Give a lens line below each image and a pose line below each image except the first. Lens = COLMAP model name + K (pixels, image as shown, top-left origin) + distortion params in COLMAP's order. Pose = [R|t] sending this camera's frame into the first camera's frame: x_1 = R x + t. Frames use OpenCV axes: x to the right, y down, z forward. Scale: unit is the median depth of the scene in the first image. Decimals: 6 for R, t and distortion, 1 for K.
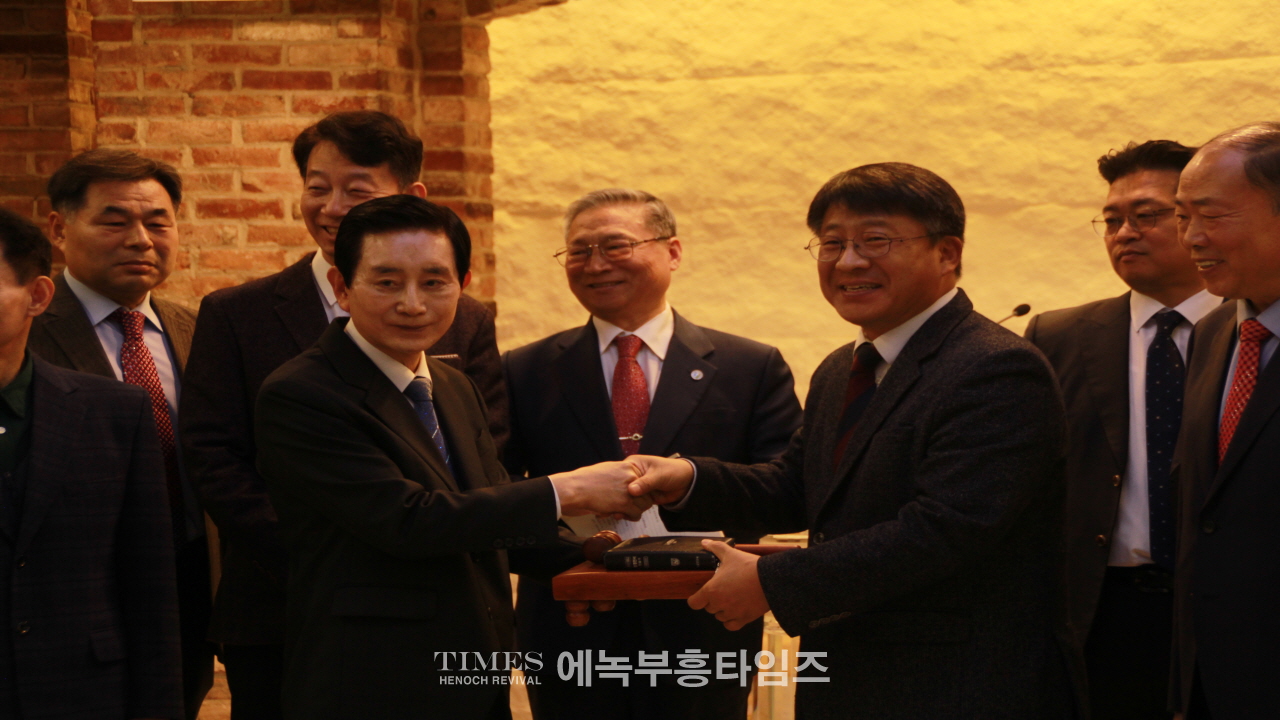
lens RADIAL K [[3779.0, 0, 646.6], [0, 3779.0, 391.3], [0, 0, 1]] dist [0.611321, 3.429880]
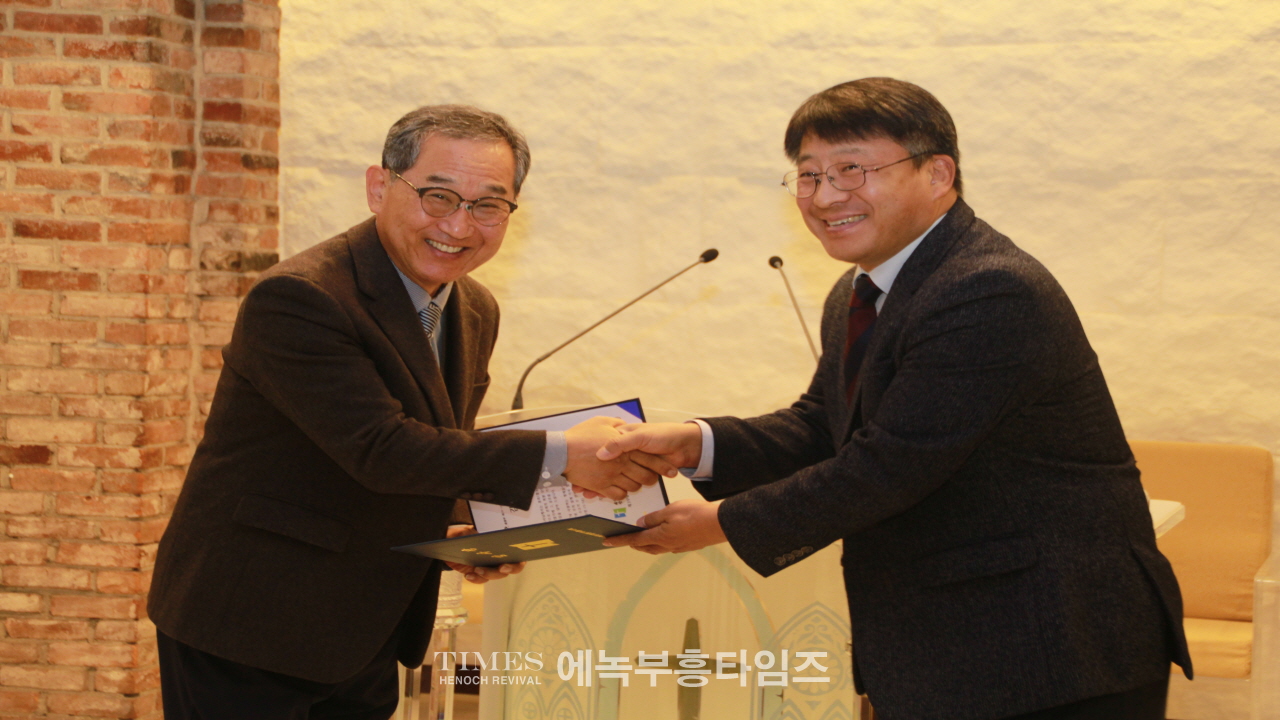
lens RADIAL K [[2792.8, 0, 641.8], [0, 2792.8, 389.7], [0, 0, 1]] dist [0.342505, 0.997525]
pose [[0.999324, 0.033751, -0.014551, 0.068042], [-0.033453, 0.999234, 0.020303, -0.005419], [0.015226, -0.019803, 0.999688, 0.232926]]
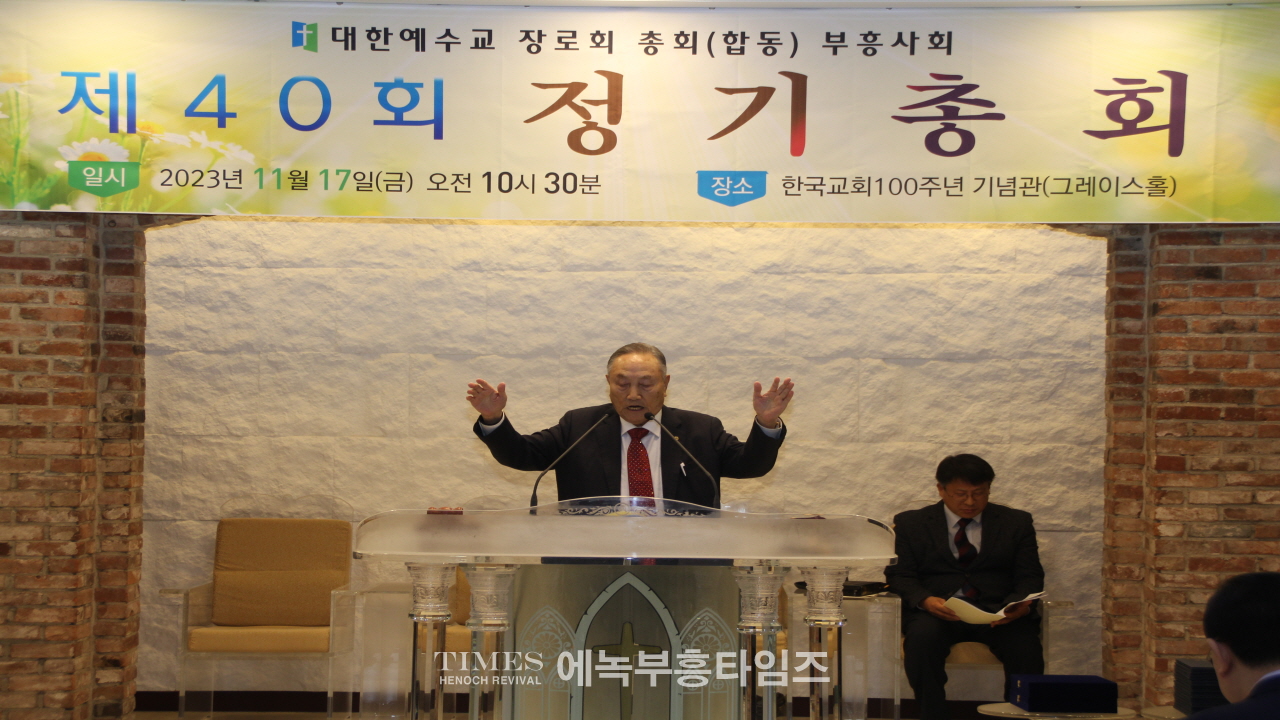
lens RADIAL K [[2783.9, 0, 700.0], [0, 2783.9, 330.5], [0, 0, 1]] dist [0.249478, 2.079551]
pose [[0.959685, 0.026767, 0.279800, -0.139216], [-0.012056, 0.998459, -0.054167, 0.003156], [-0.280819, 0.048610, 0.958529, -0.149415]]
